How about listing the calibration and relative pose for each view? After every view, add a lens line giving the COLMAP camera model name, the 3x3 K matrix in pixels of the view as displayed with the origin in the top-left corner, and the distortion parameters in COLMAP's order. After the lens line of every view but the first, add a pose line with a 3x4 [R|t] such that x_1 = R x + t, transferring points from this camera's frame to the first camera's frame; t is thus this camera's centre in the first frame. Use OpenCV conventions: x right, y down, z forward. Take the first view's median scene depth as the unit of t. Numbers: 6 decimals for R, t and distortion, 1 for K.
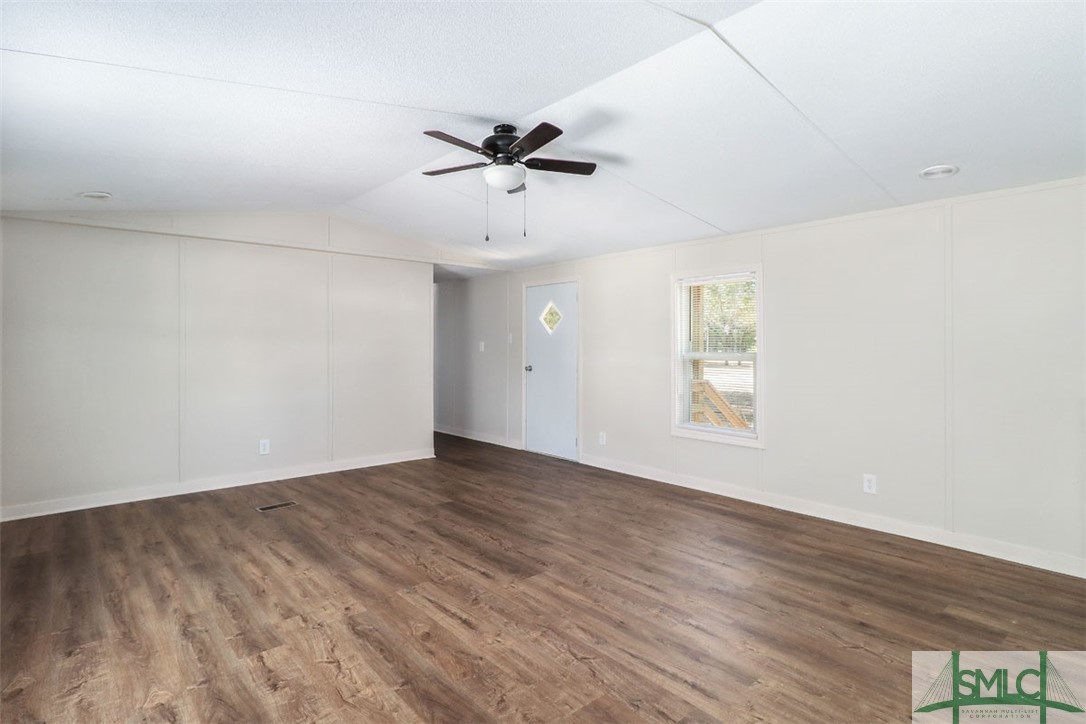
lens RADIAL K [[524.4, 0, 543.2], [0, 524.4, 349.2], [0, 0, 1]] dist [0.000227, 0.000100]
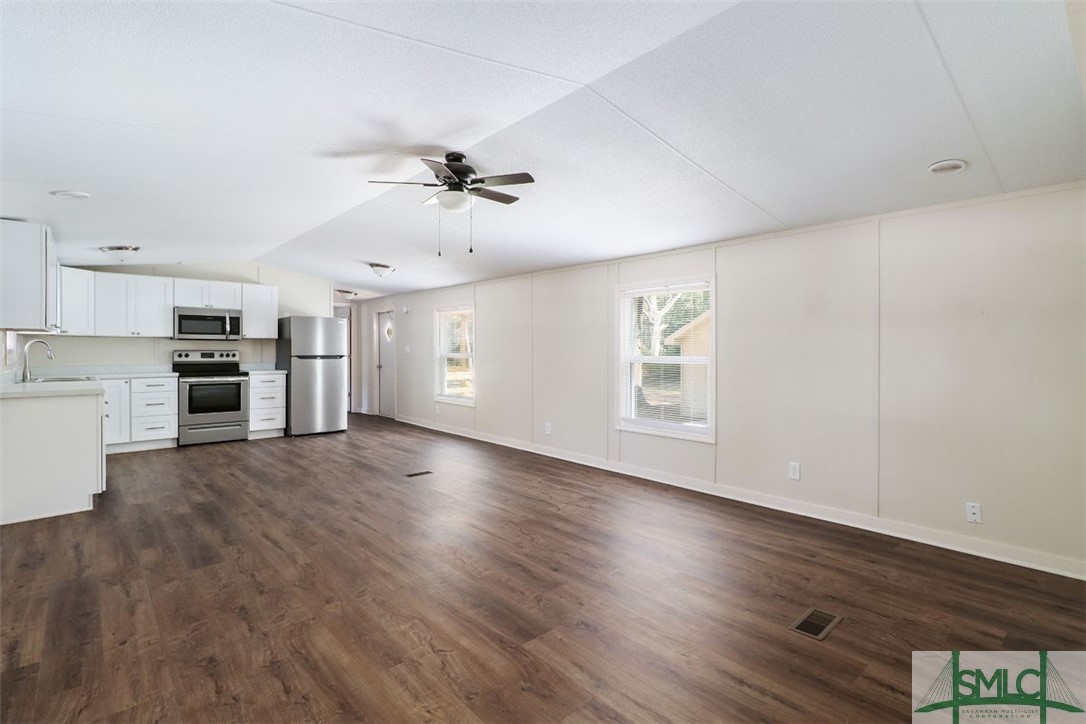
lens RADIAL K [[524.4, 0, 543.2], [0, 524.4, 349.2], [0, 0, 1]] dist [0.000227, 0.000100]
pose [[-0.999889, -0.004915, 0.014076, -0.266958], [-0.004830, 0.999970, 0.006090, -0.012703], [-0.014105, 0.006021, -0.999882, 2.048778]]
